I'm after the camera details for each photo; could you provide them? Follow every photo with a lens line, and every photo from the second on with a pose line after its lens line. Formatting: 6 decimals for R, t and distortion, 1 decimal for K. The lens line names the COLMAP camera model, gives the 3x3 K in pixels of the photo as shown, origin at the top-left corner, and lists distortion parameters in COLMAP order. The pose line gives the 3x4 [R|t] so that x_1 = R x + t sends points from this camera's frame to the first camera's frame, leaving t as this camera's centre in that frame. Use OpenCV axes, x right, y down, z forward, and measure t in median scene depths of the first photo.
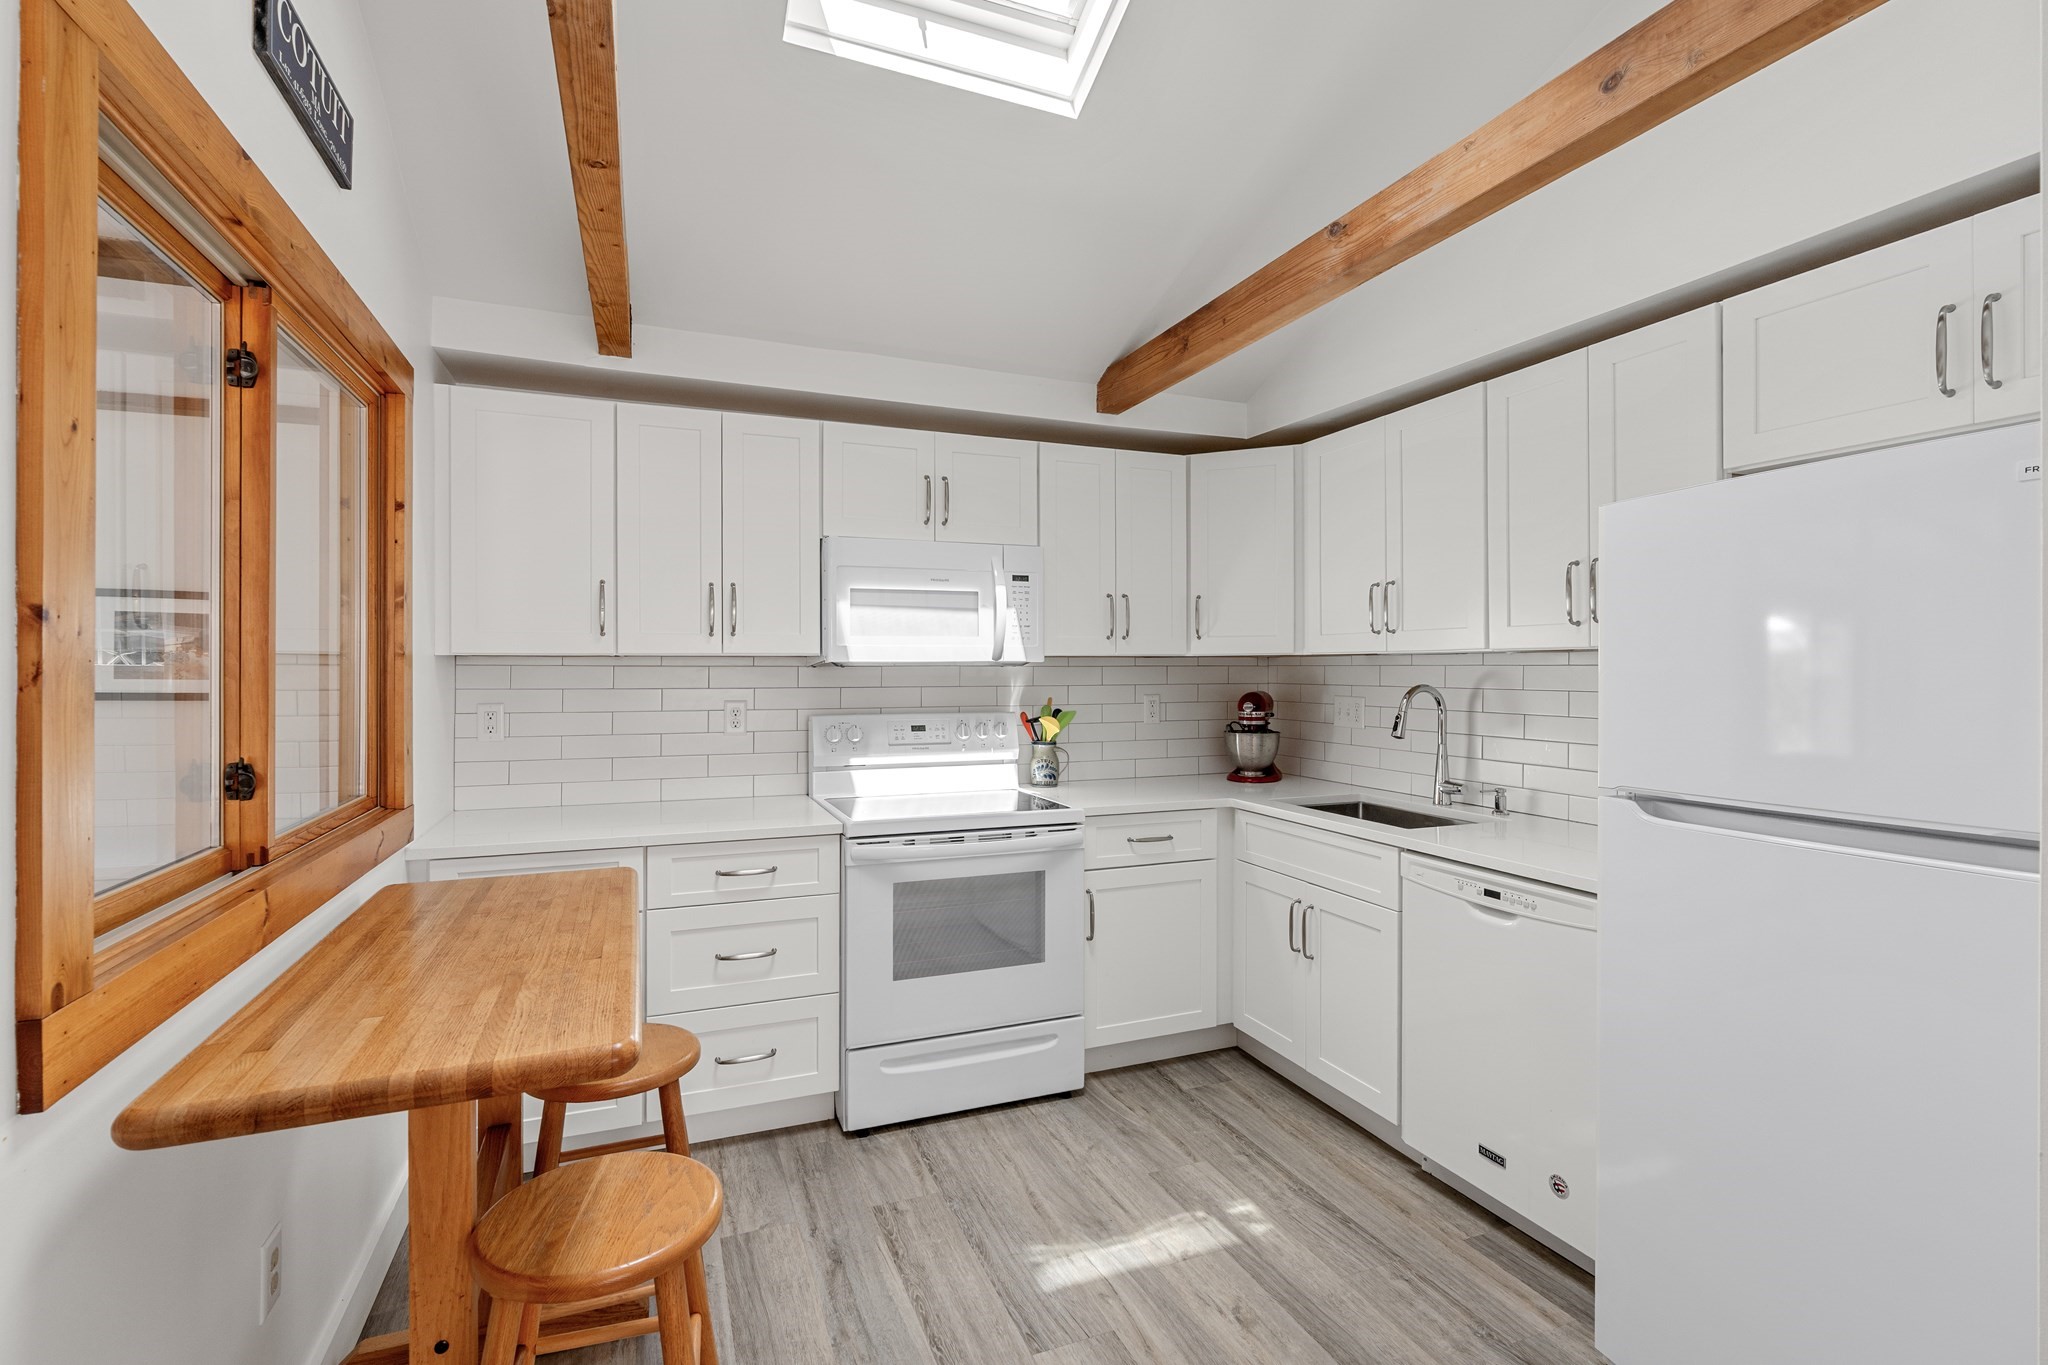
lens RADIAL K [[929.9, 0, 1025.8], [0, 929.9, 671.0], [0, 0, 1]] dist [-0.007765, 0.003076]
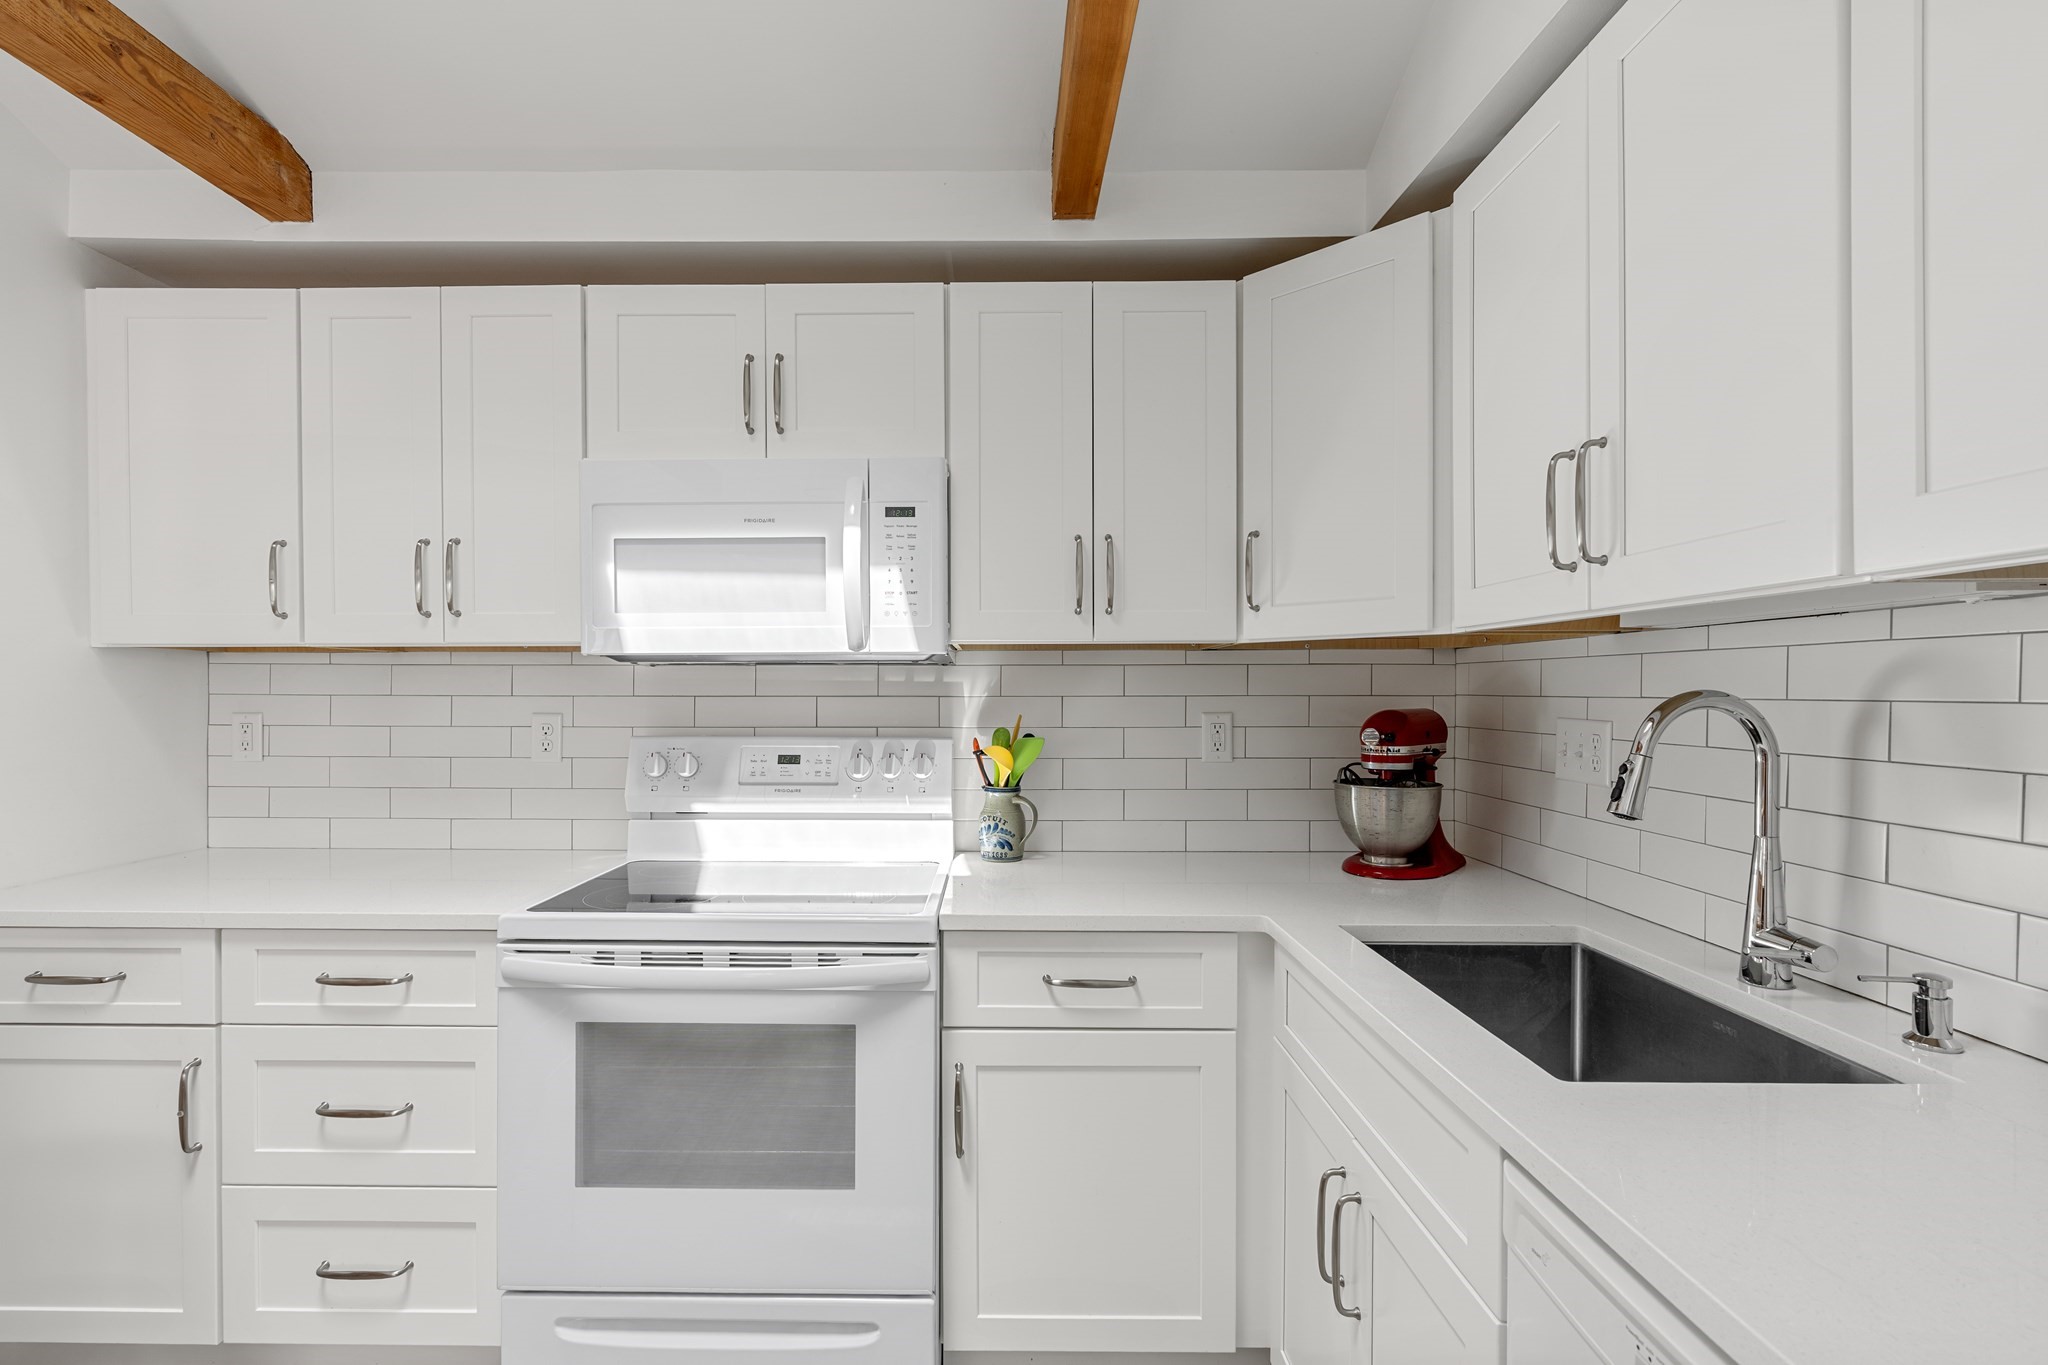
lens RADIAL K [[929.9, 0, 1021.7], [0, 929.9, 698.0], [0, 0, 1]] dist [-0.007765, 0.003076]
pose [[0.922112, 0.003553, -0.386906, 0.295273], [-0.001889, 0.999987, 0.004681, 0.015959], [0.386918, -0.003585, 0.922107, 0.482803]]
